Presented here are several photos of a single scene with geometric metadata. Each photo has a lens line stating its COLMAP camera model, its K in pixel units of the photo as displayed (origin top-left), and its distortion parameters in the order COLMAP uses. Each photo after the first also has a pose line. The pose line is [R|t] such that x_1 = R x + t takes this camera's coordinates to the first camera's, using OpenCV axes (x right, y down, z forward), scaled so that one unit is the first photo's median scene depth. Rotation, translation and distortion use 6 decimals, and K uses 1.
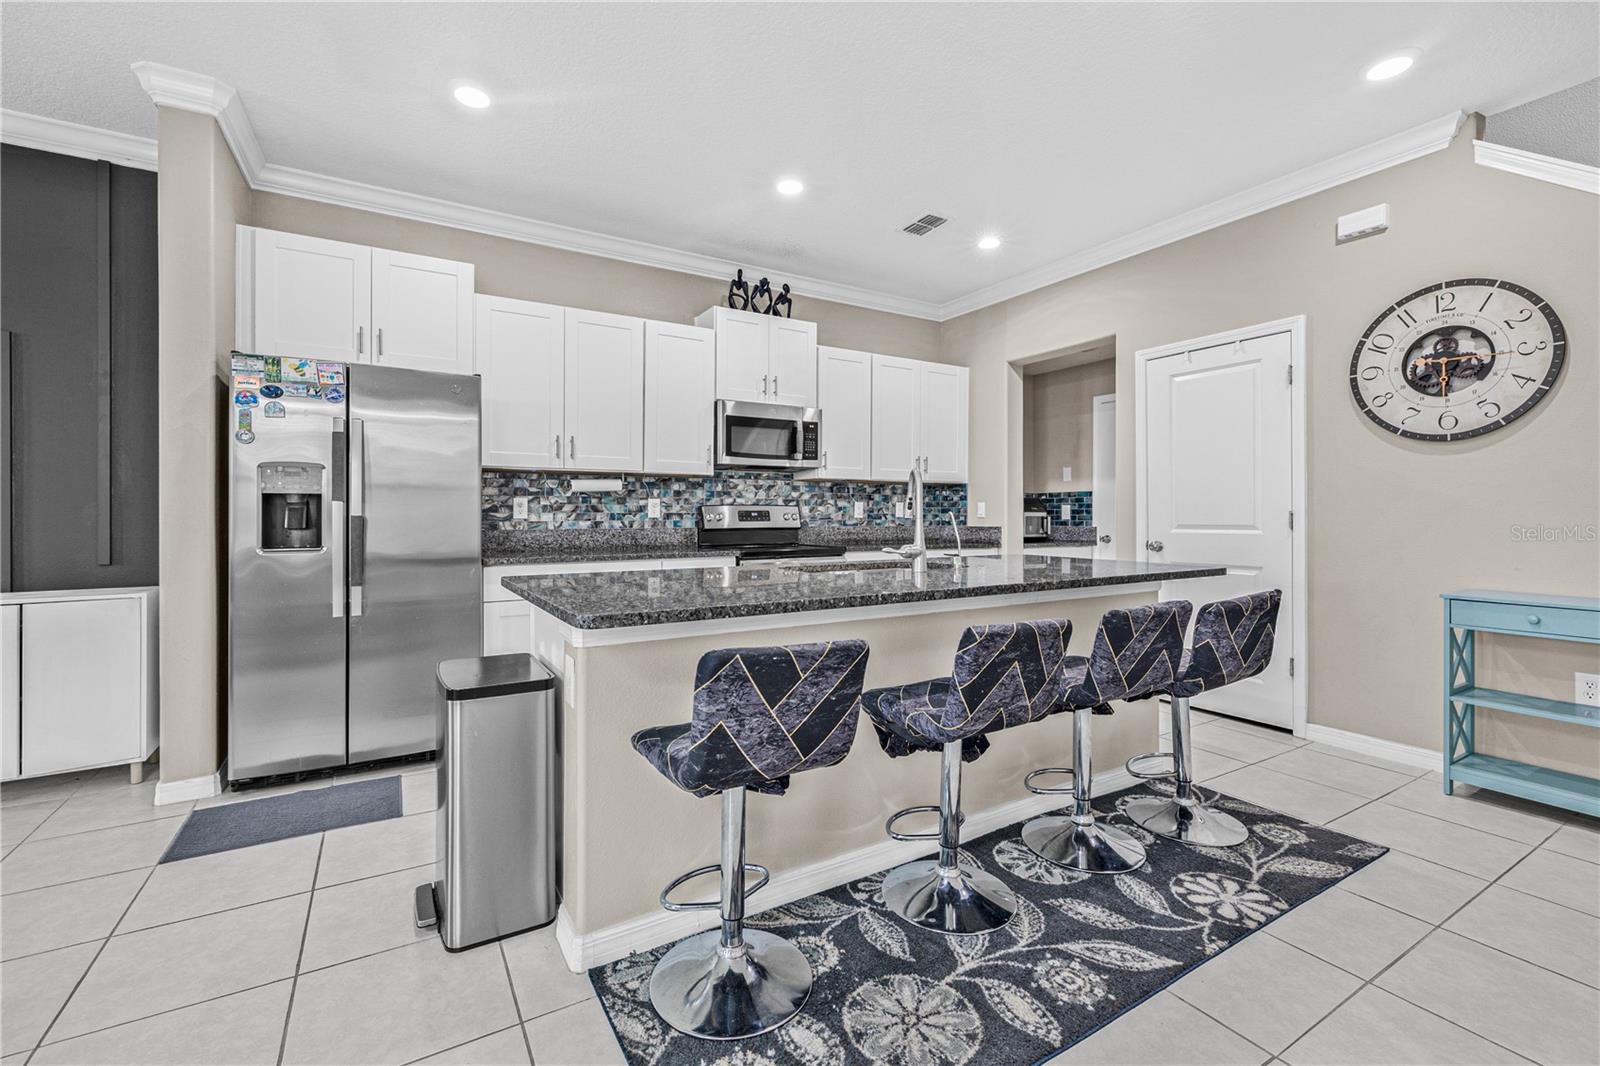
lens RADIAL K [[686.3, 0, 801.0], [0, 686.3, 513.3], [0, 0, 1]] dist [-0.002248, -0.000096]
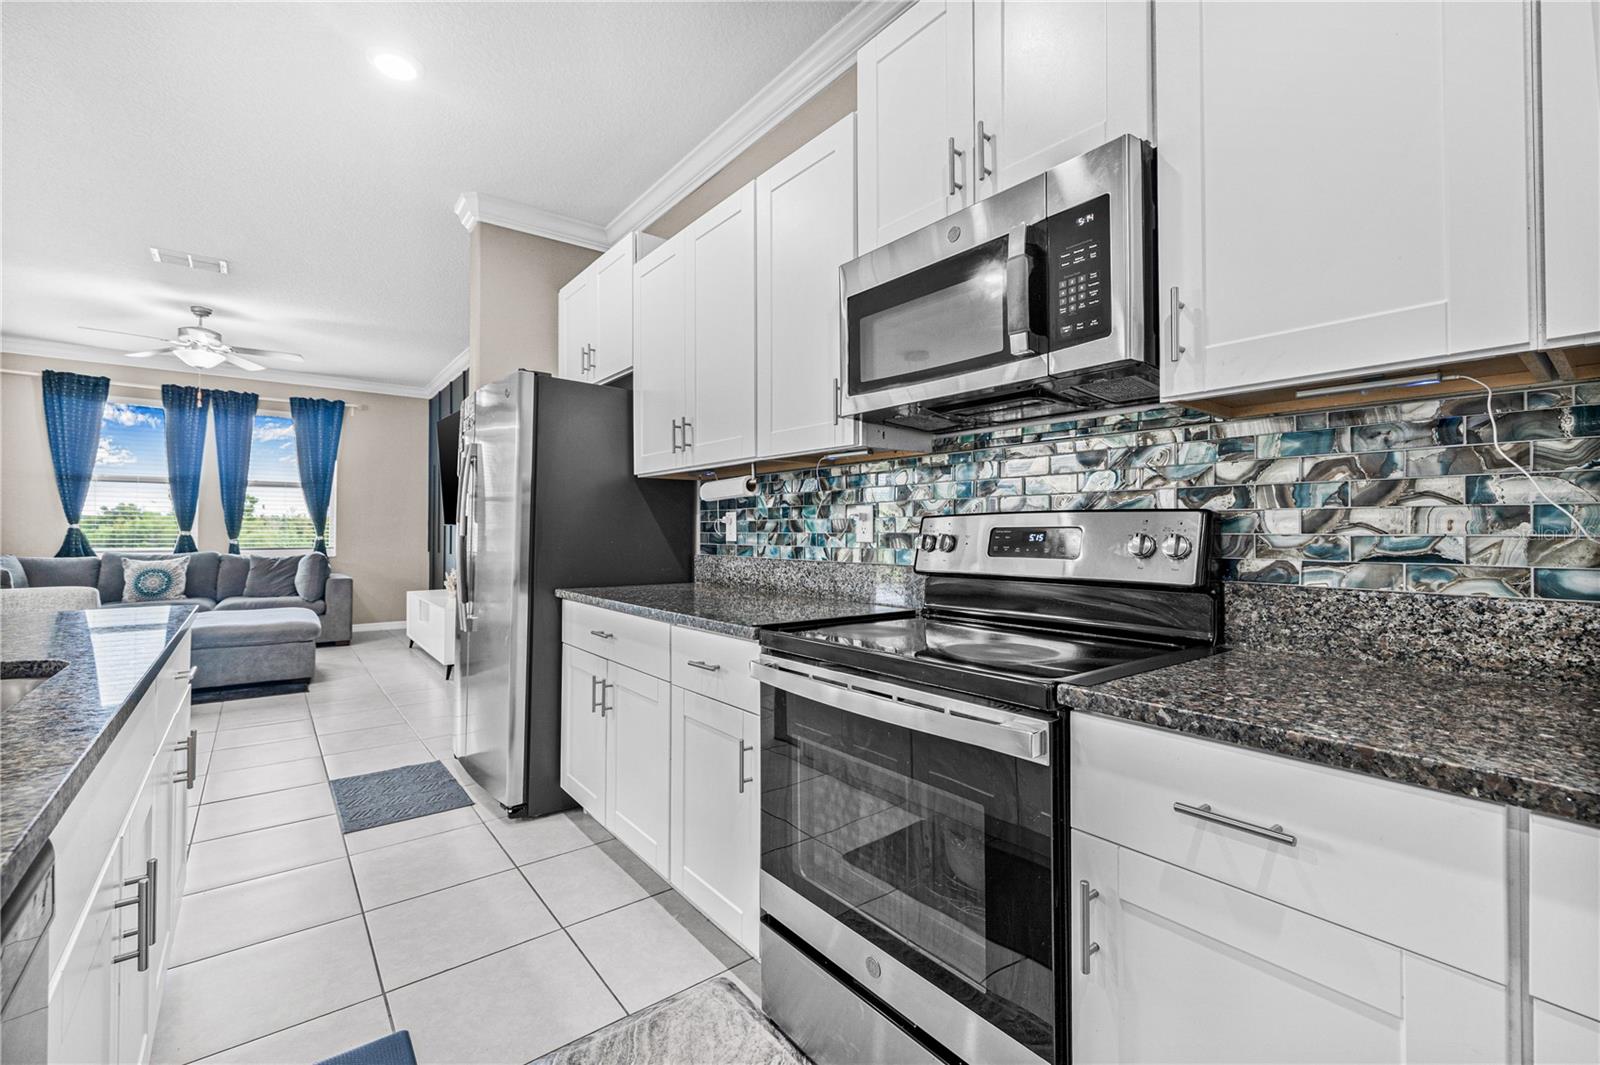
lens RADIAL K [[673.5, 0, 789.4], [0, 673.5, 523.8], [0, 0, 1]] dist [-0.000155, -0.000081]
pose [[0.123173, -0.012531, -0.992306, 0.279654], [-0.001340, 0.999917, -0.012794, -0.000982], [0.992384, 0.002906, 0.123146, 0.891113]]
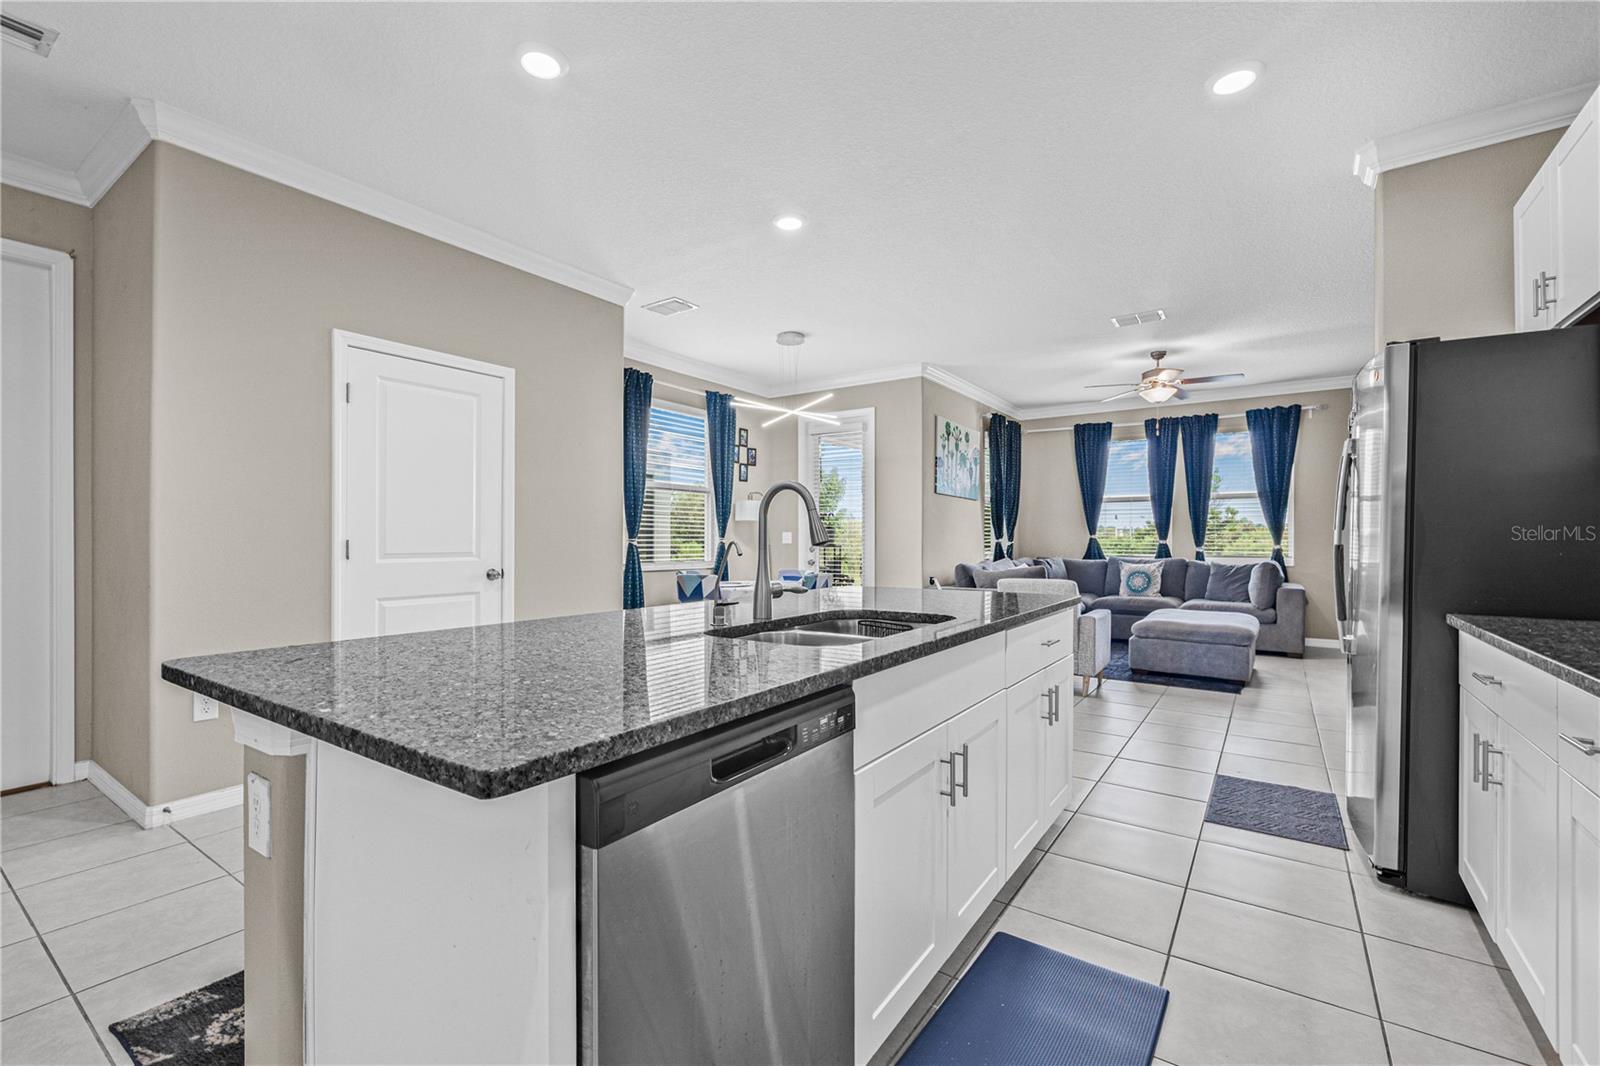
lens RADIAL K [[688.2, 0, 787.6], [0, 688.2, 525.9], [0, 0, 1]] dist [0.000073, -0.000390]
pose [[-0.914223, -0.009686, -0.405095, 0.267821], [-0.001341, 0.999781, -0.020878, -0.000179], [0.405208, -0.018544, -0.914036, 1.003289]]
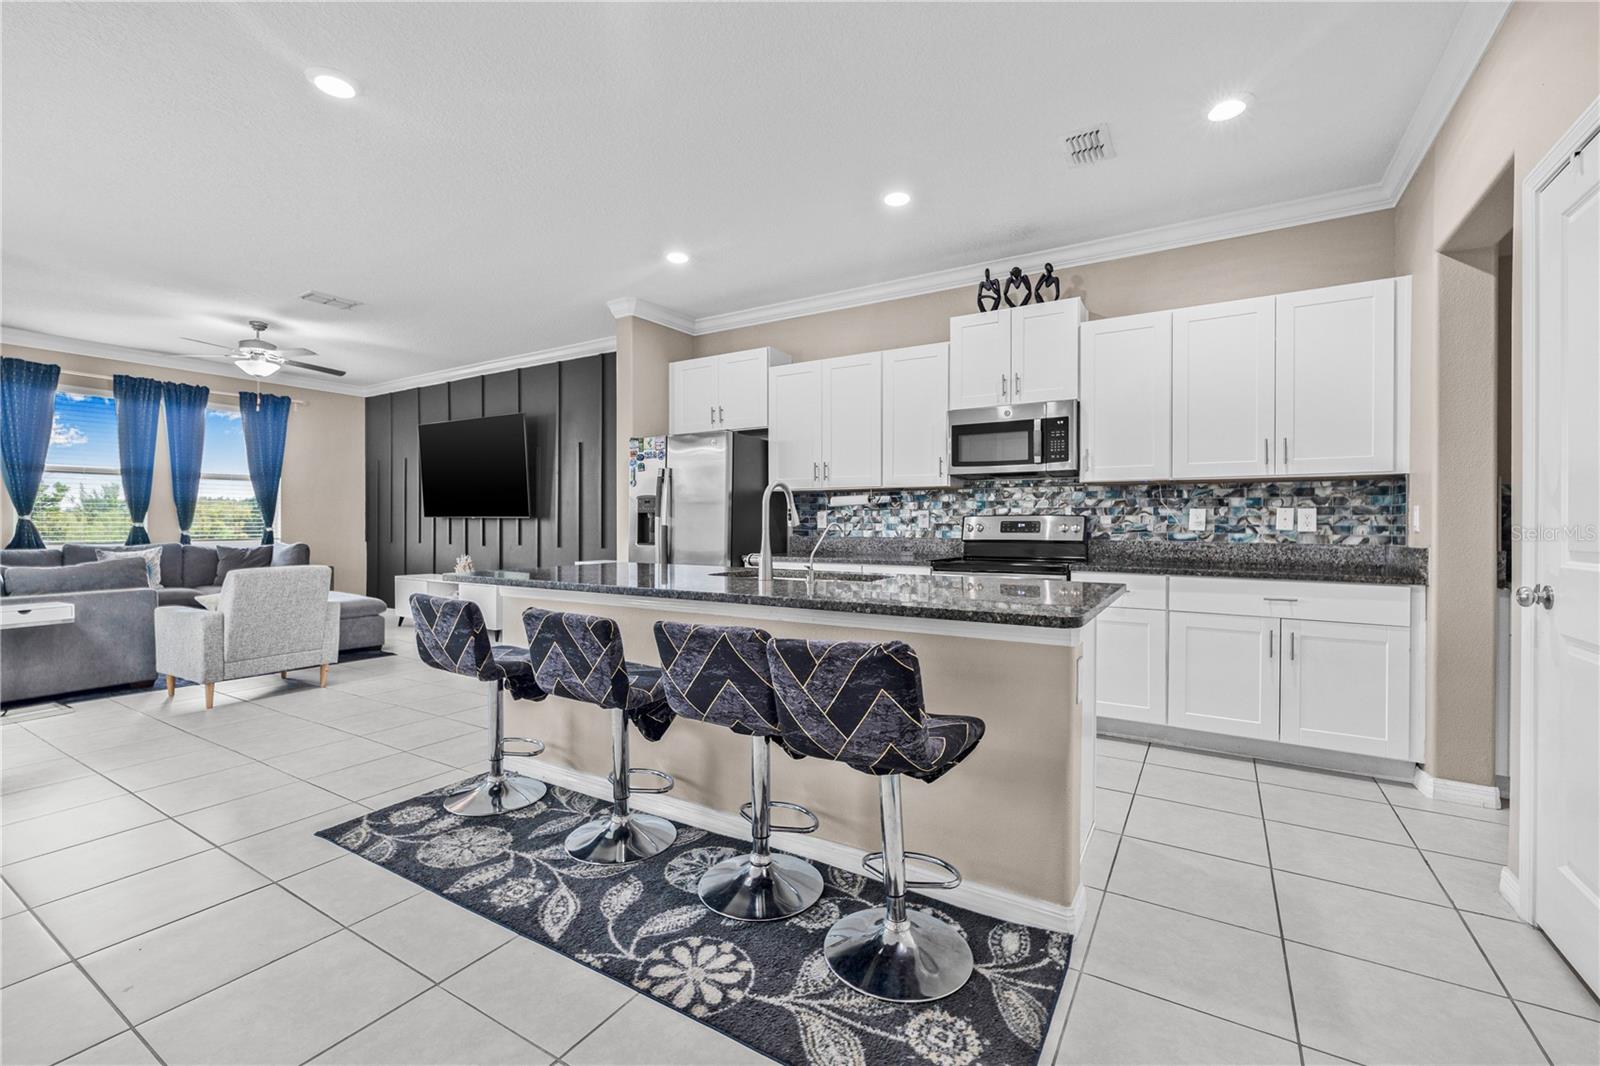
lens RADIAL K [[688.2, 0, 787.6], [0, 688.2, 525.9], [0, 0, 1]] dist [0.000073, -0.000390]
pose [[0.455297, 0.003865, -0.890331, 0.654451], [-0.000531, 0.999992, 0.004069, -0.001238], [0.890339, -0.001380, 0.455296, 0.322774]]
